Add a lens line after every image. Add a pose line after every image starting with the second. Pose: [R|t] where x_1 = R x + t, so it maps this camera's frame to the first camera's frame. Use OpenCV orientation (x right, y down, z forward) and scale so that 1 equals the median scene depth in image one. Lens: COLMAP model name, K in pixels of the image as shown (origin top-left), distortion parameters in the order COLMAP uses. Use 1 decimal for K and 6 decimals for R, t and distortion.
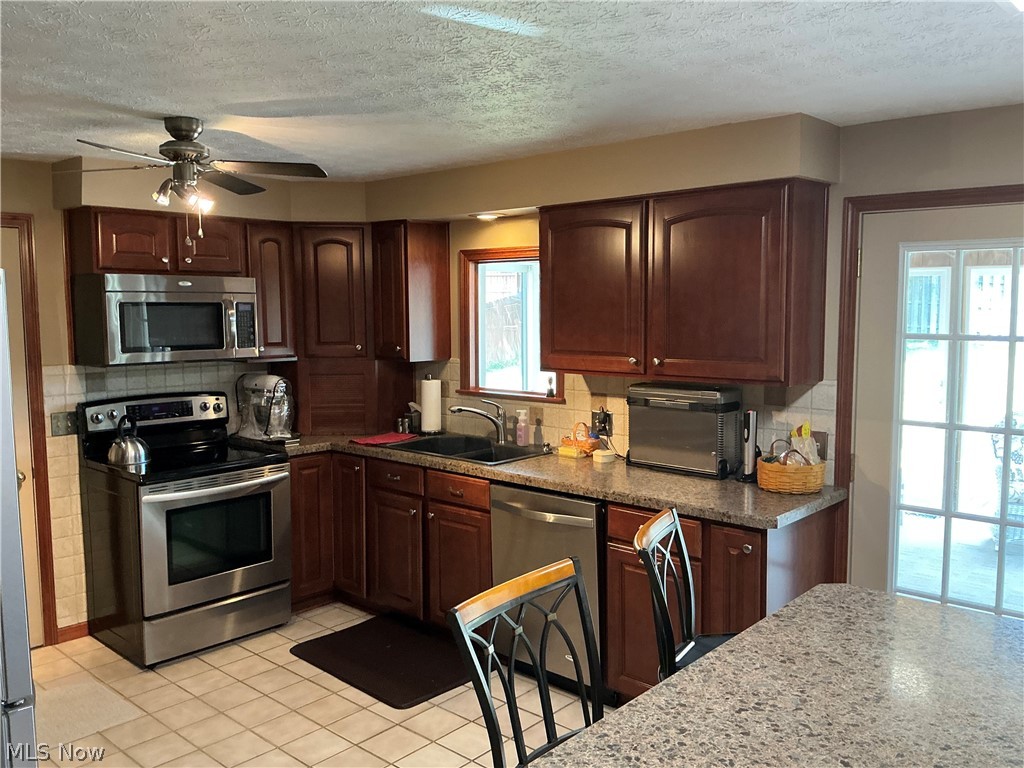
lens RADIAL K [[848.3, 0, 515.6], [0, 848.3, 384.2], [0, 0, 1]] dist [0.096196, -0.204024]
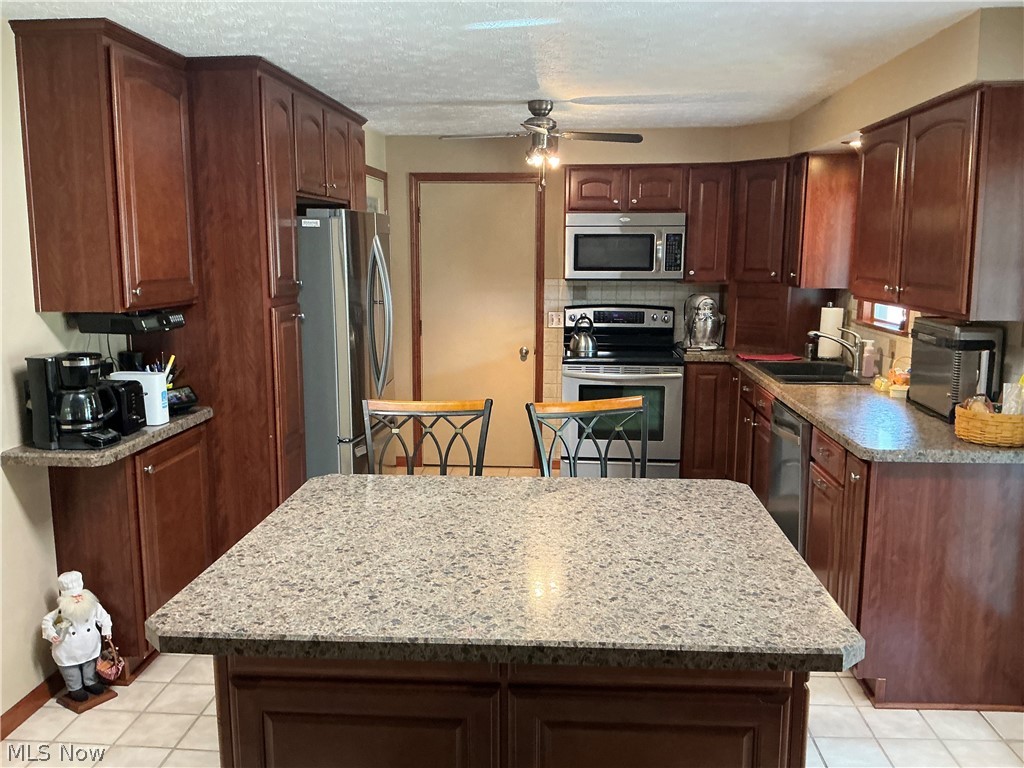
lens RADIAL K [[848.3, 0, 512.4], [0, 848.3, 388.9], [0, 0, 1]] dist [0.096196, -0.204024]
pose [[0.611294, 0.134748, -0.779847, 0.711027], [-0.078510, 0.990863, 0.109667, 0.013009], [0.787499, -0.005813, 0.616288, 0.075119]]
